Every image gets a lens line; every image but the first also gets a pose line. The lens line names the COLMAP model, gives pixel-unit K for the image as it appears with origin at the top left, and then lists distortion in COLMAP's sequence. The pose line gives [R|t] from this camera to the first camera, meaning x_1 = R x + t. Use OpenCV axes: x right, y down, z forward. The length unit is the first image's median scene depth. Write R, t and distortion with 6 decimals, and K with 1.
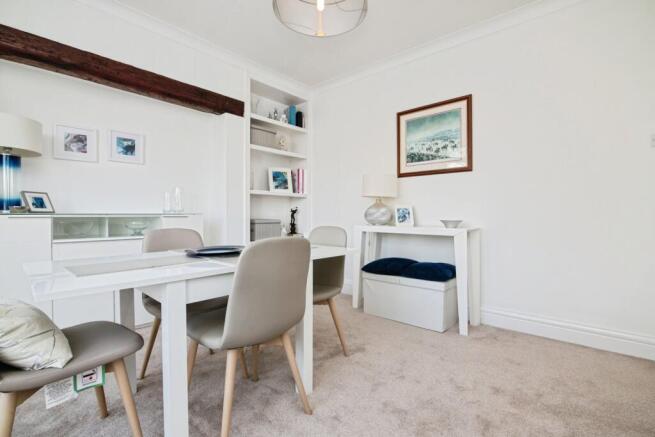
lens RADIAL K [[306.1, 0, 328.0], [0, 306.1, 216.9], [0, 0, 1]] dist [-0.021520, 0.000662]
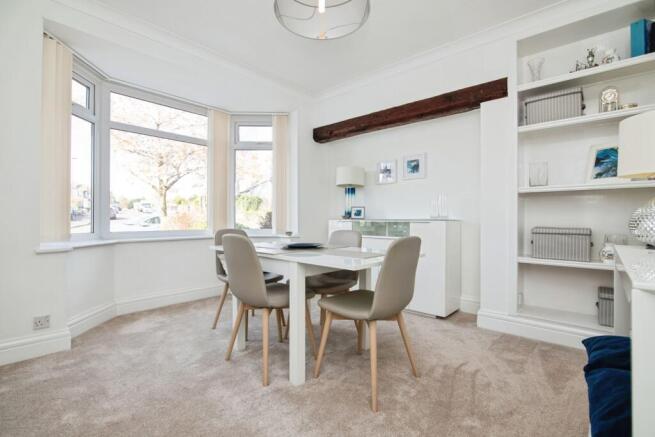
lens RADIAL K [[306.1, 0, 328.0], [0, 306.1, 218.3], [0, 0, 1]] dist [-0.021520, 0.000662]
pose [[-0.034327, -0.000228, -0.999411, 0.626819], [-0.007363, 0.999973, 0.000025, -0.012533], [0.999384, 0.007359, -0.034328, 0.689553]]
